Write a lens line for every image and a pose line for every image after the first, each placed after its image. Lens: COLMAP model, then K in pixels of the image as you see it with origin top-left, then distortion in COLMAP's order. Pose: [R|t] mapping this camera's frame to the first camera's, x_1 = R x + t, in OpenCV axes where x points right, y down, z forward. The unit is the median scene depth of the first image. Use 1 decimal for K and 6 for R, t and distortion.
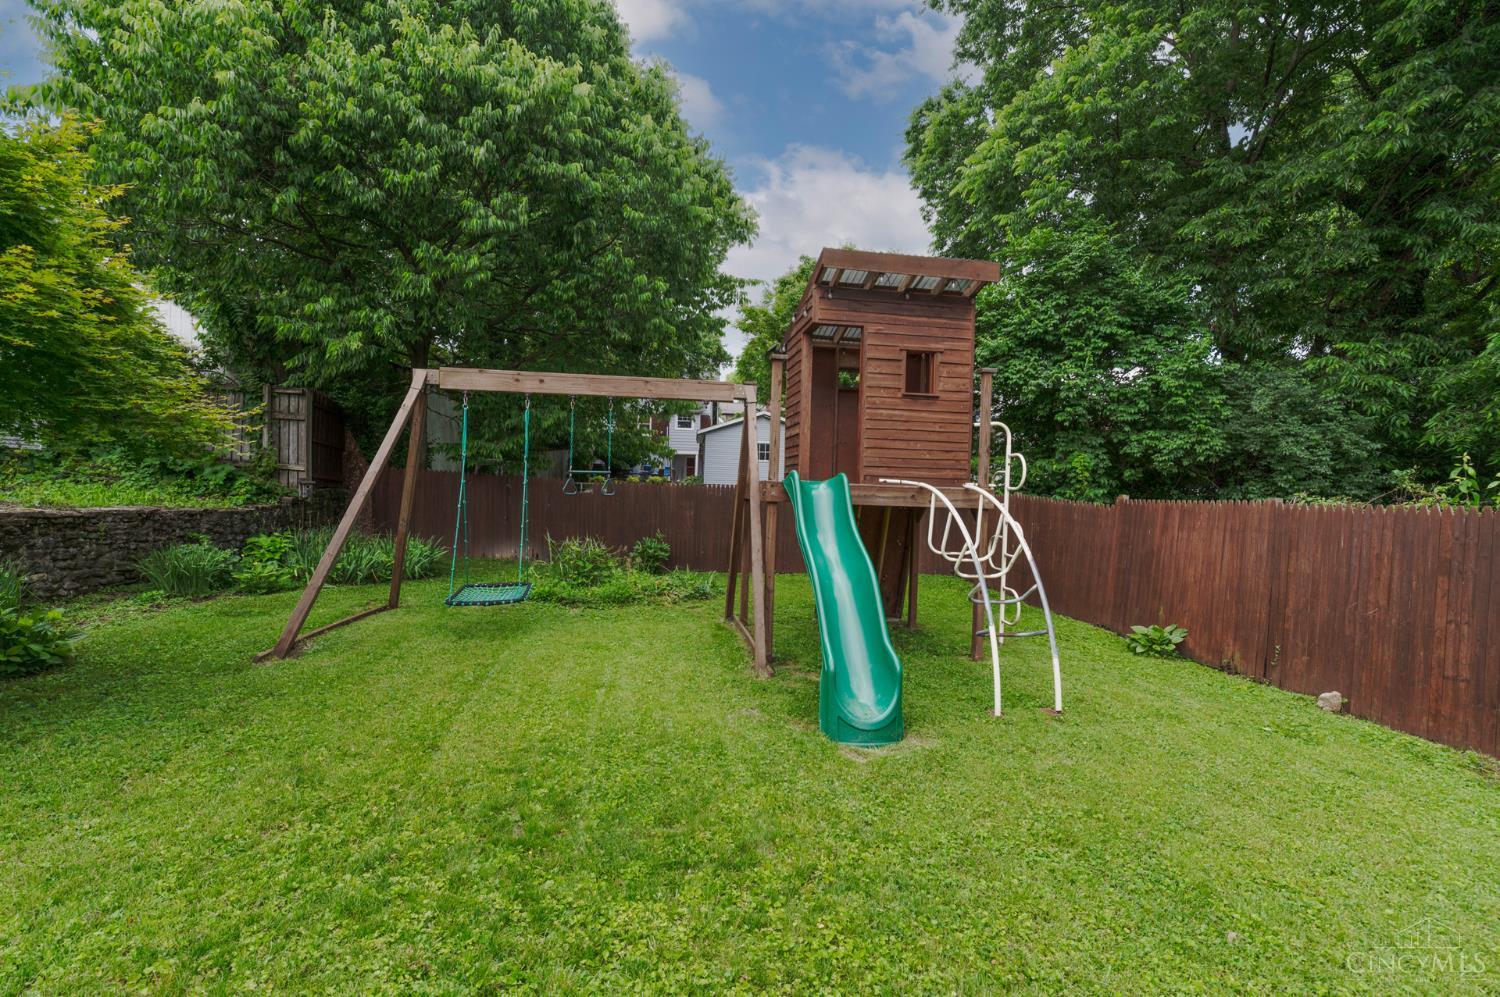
lens RADIAL K [[660.5, 0, 742.5], [0, 660.5, 482.5], [0, 0, 1]] dist [-0.015224, -0.000445]
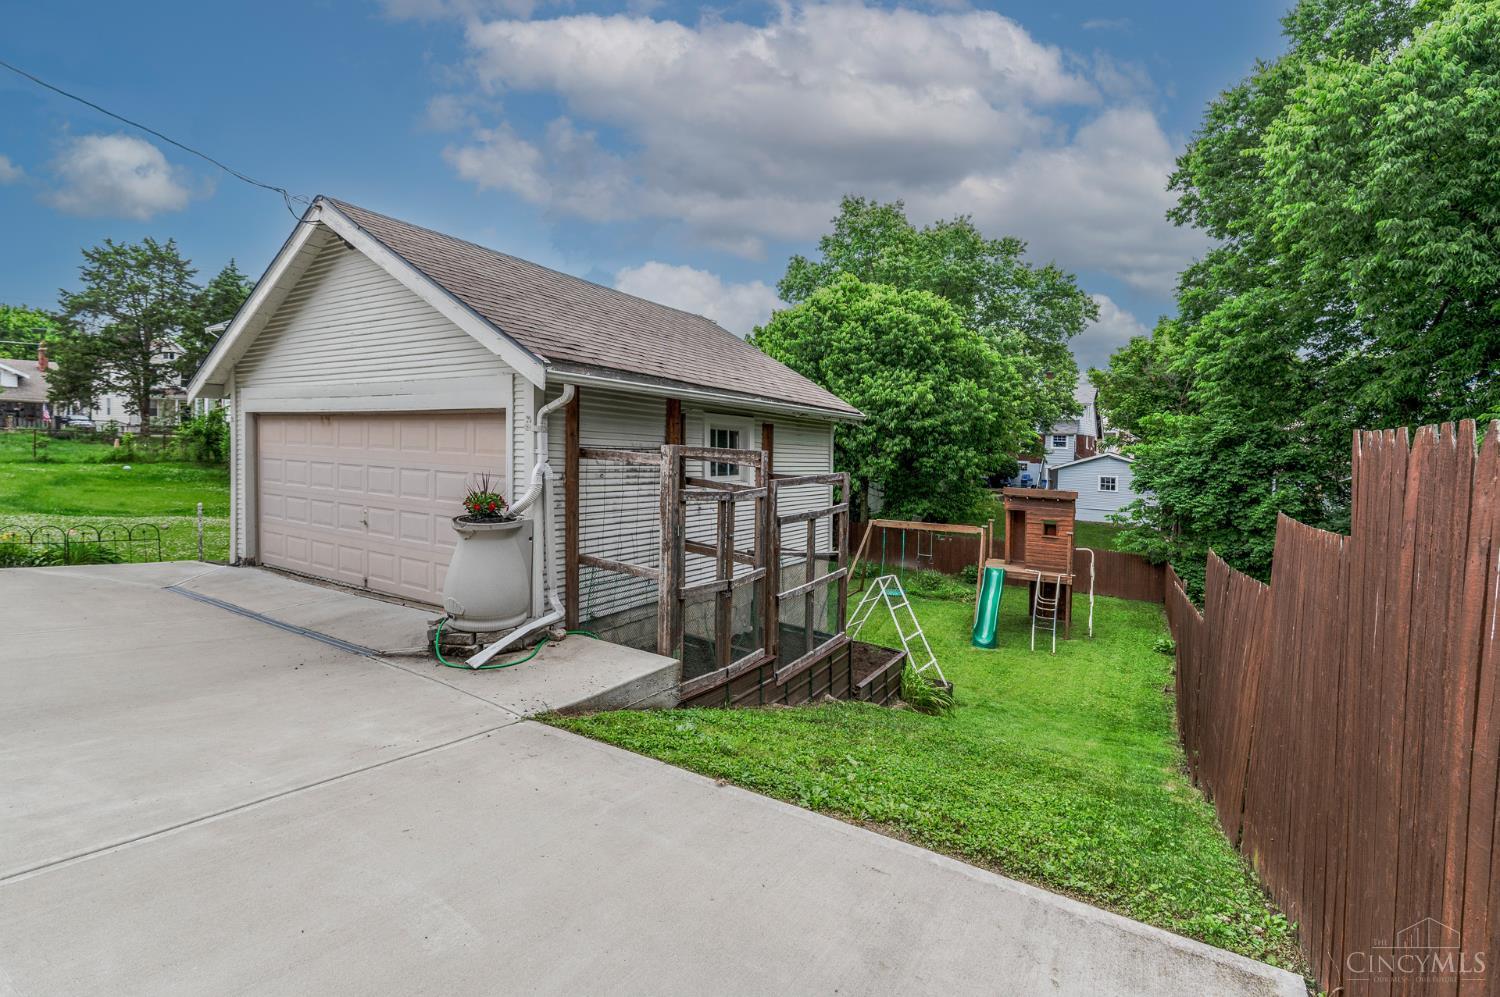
lens RADIAL K [[660.5, 0, 742.5], [0, 660.5, 482.5], [0, 0, 1]] dist [-0.015224, -0.000445]
pose [[0.817038, 0.027455, -0.575930, 0.642112], [0.003711, 0.998595, 0.052868, -0.406476], [0.576572, -0.045333, 0.815787, -1.506689]]
